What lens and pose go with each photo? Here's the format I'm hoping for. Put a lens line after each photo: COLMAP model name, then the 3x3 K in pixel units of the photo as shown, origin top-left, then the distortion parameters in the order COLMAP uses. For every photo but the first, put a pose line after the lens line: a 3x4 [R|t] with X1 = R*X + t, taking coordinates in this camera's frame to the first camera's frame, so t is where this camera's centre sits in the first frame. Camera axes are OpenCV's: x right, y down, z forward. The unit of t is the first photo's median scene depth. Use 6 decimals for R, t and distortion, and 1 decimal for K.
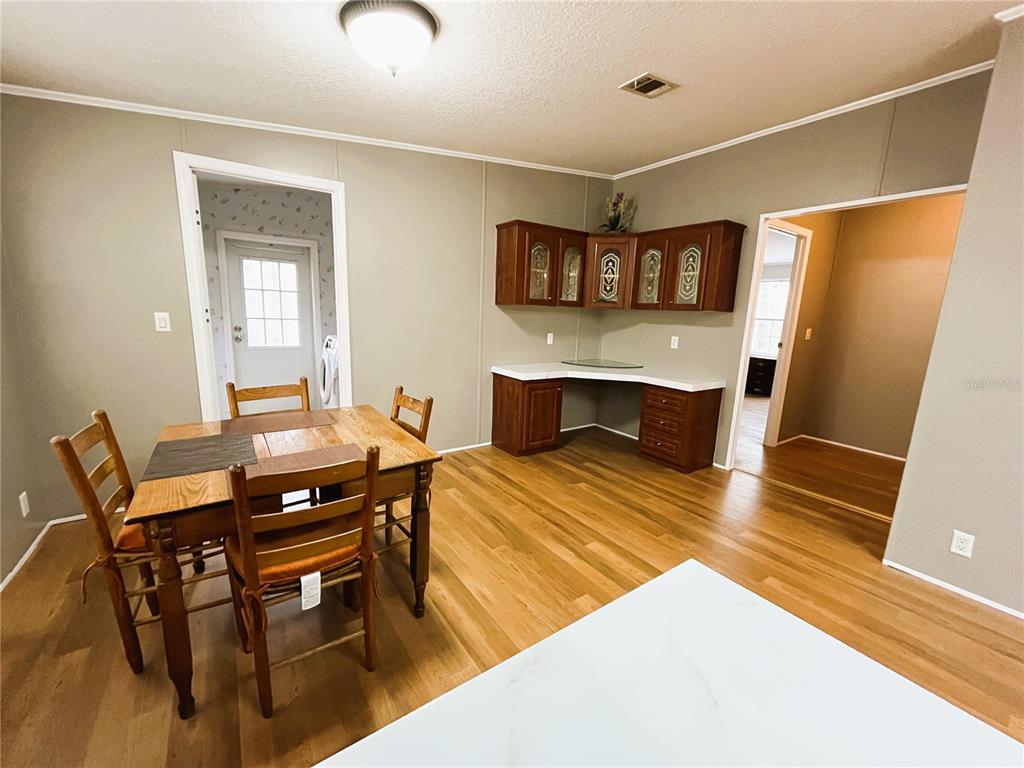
lens RADIAL K [[412.3, 0, 508.6], [0, 412.3, 385.3], [0, 0, 1]] dist [0.002043, 0.000109]
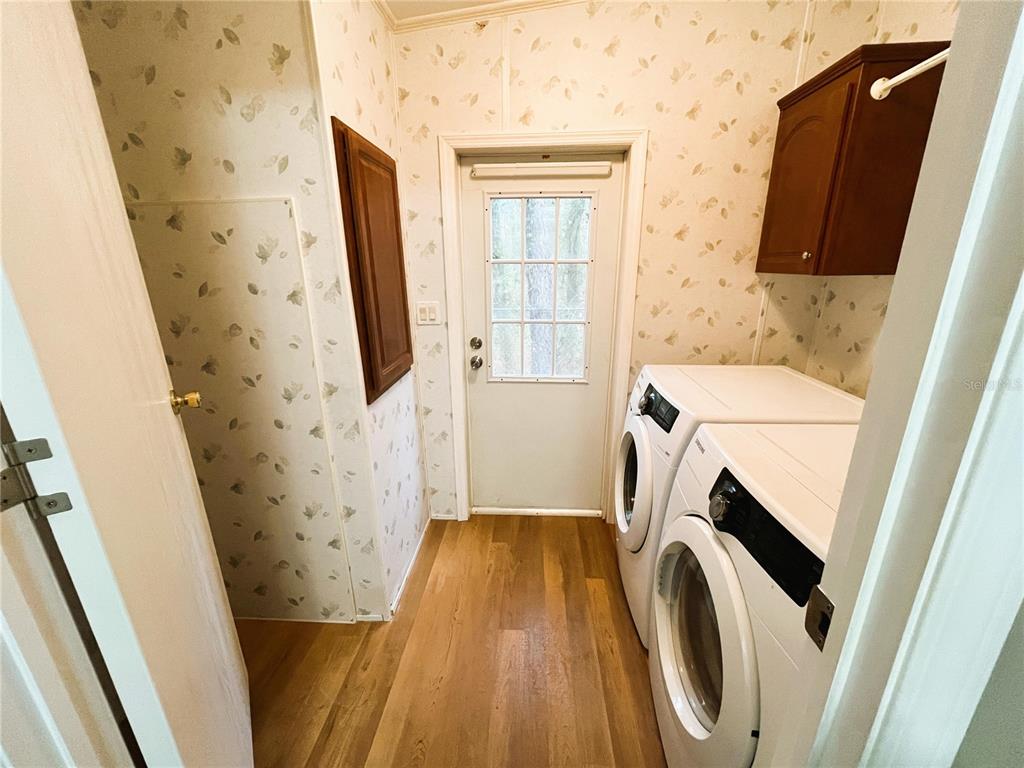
lens RADIAL K [[412.3, 0, 510.9], [0, 412.3, 386.2], [0, 0, 1]] dist [0.002043, 0.000109]
pose [[0.794831, 0.129107, -0.592938, -0.244694], [-0.066183, 0.989720, 0.126784, -0.118210], [0.603212, -0.061529, 0.795204, 0.480334]]
